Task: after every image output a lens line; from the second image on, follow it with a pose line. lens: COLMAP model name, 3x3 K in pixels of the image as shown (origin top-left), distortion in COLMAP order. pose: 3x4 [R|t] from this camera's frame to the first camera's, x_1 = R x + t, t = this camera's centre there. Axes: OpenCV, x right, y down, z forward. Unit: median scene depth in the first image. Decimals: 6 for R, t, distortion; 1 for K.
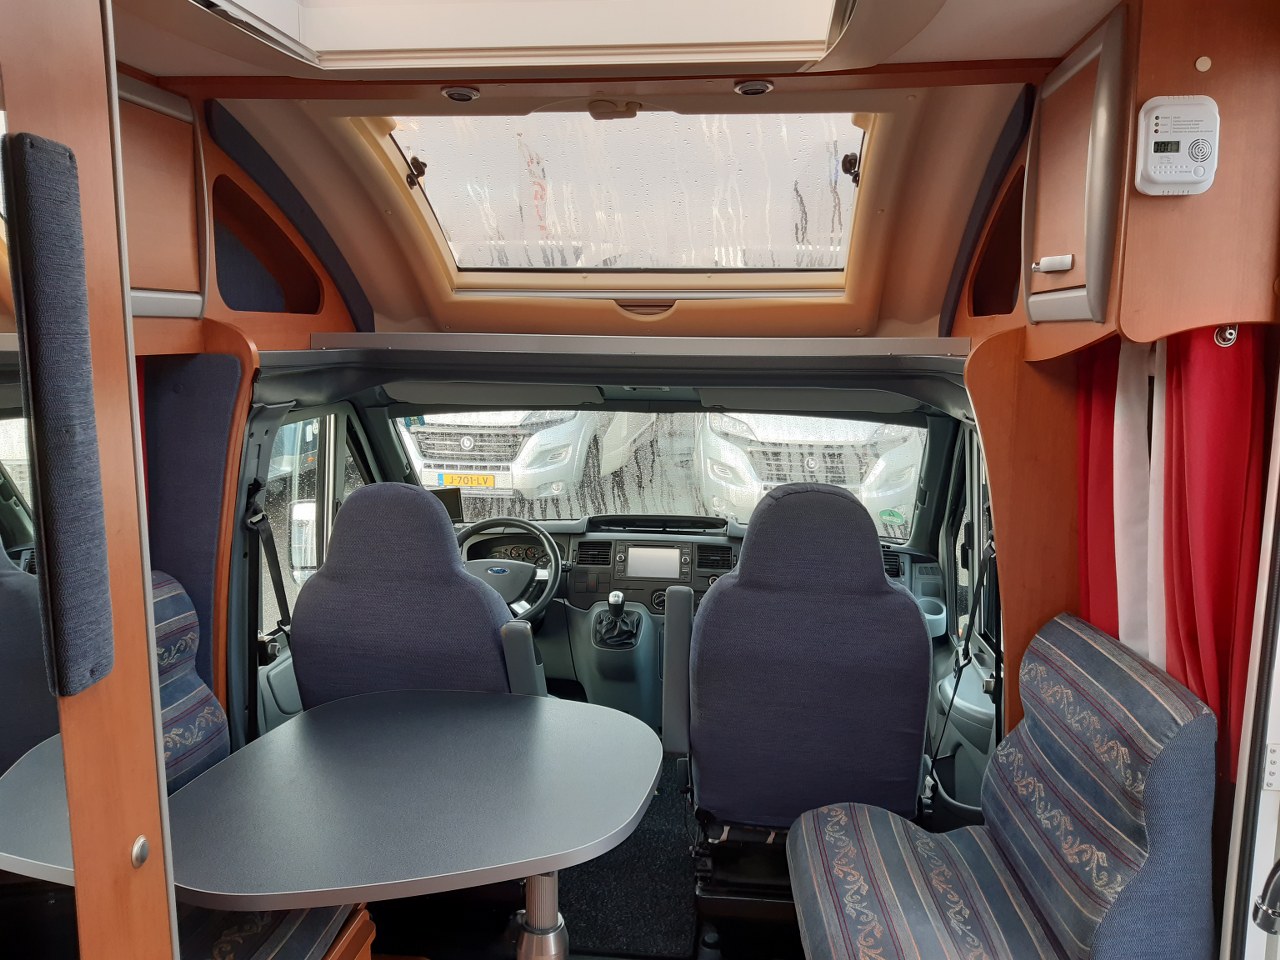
lens RADIAL K [[1004.0, 0, 648.9], [0, 1004.0, 487.1], [0, 0, 1]] dist [0.057066, -0.105176]
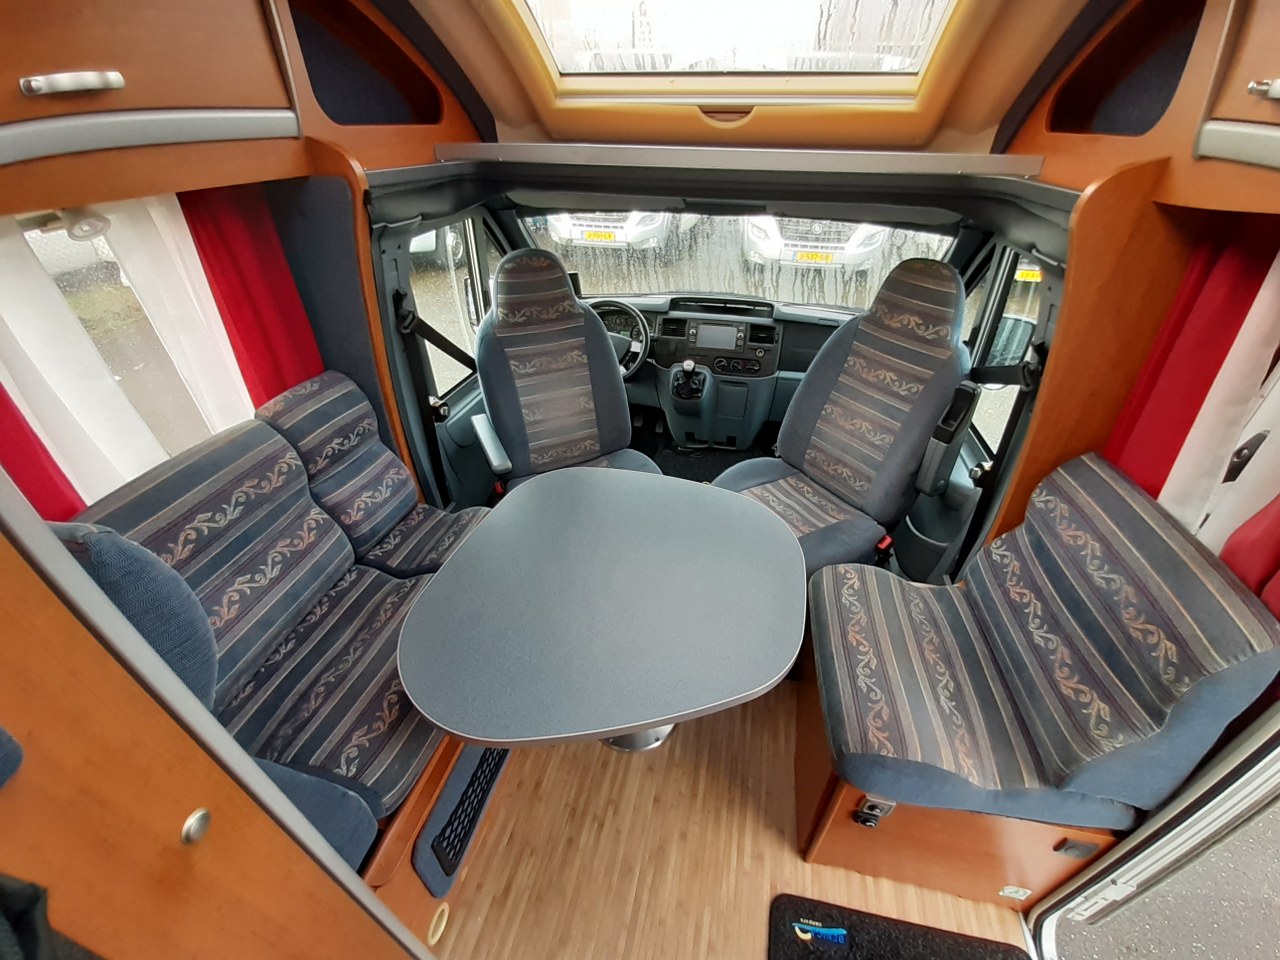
lens RADIAL K [[512.8, 0, 659.3], [0, 512.8, 479.5], [0, 0, 1]] dist [-0.007158, -0.003901]
pose [[0.996368, 0.049003, -0.069644, -0.022289], [-0.013109, 0.896352, 0.443149, -0.085887], [0.084141, -0.440626, 0.893739, 0.403790]]
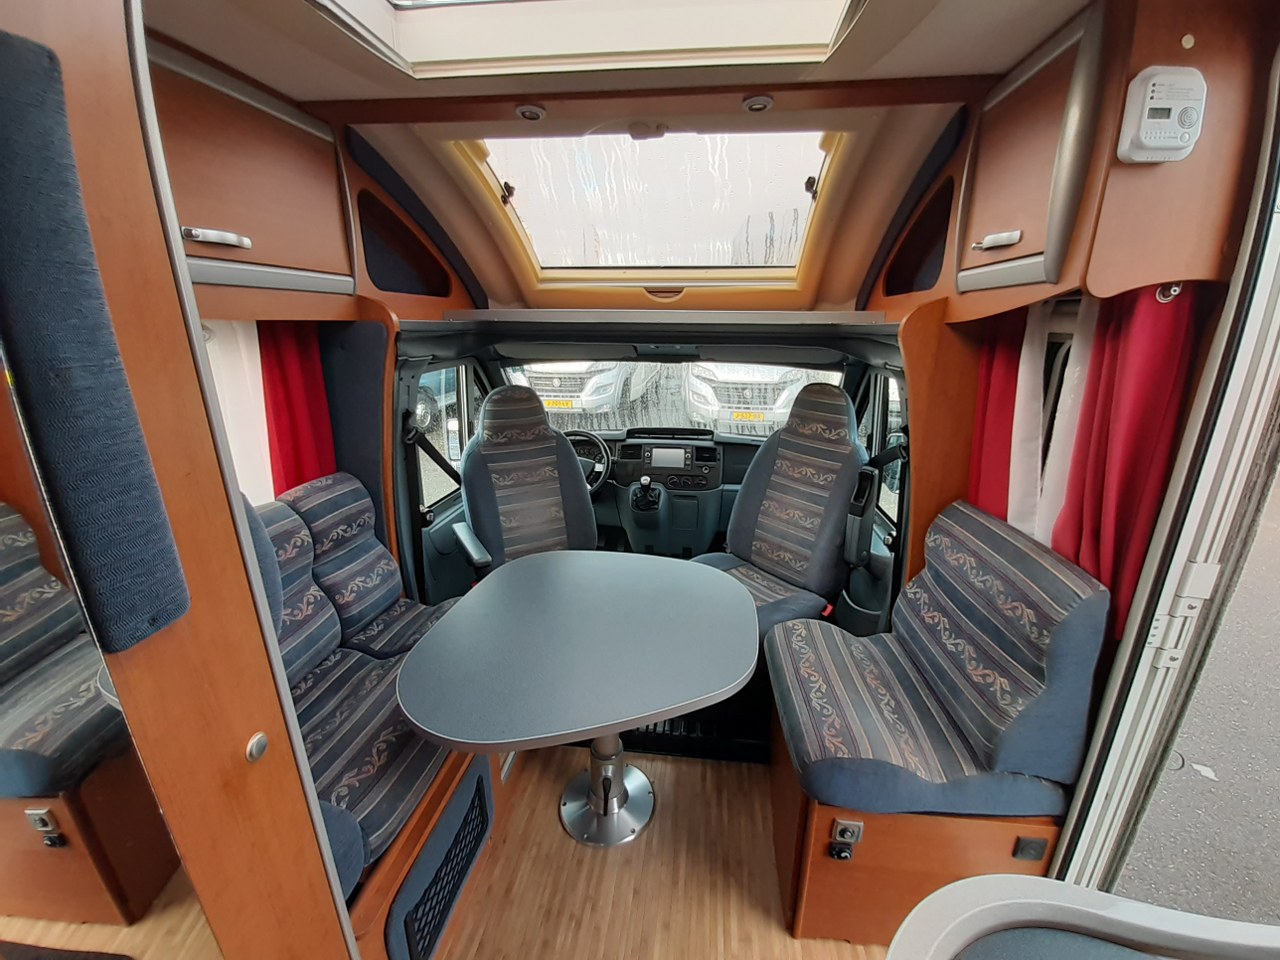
lens RADIAL K [[512.8, 0, 659.4], [0, 512.8, 476.6], [0, 0, 1]] dist [-0.007158, -0.003901]
pose [[0.999922, -0.005451, 0.011262, -0.027217], [0.003851, 0.990502, 0.137447, -0.012149], [-0.011904, -0.137393, 0.990445, 0.251072]]
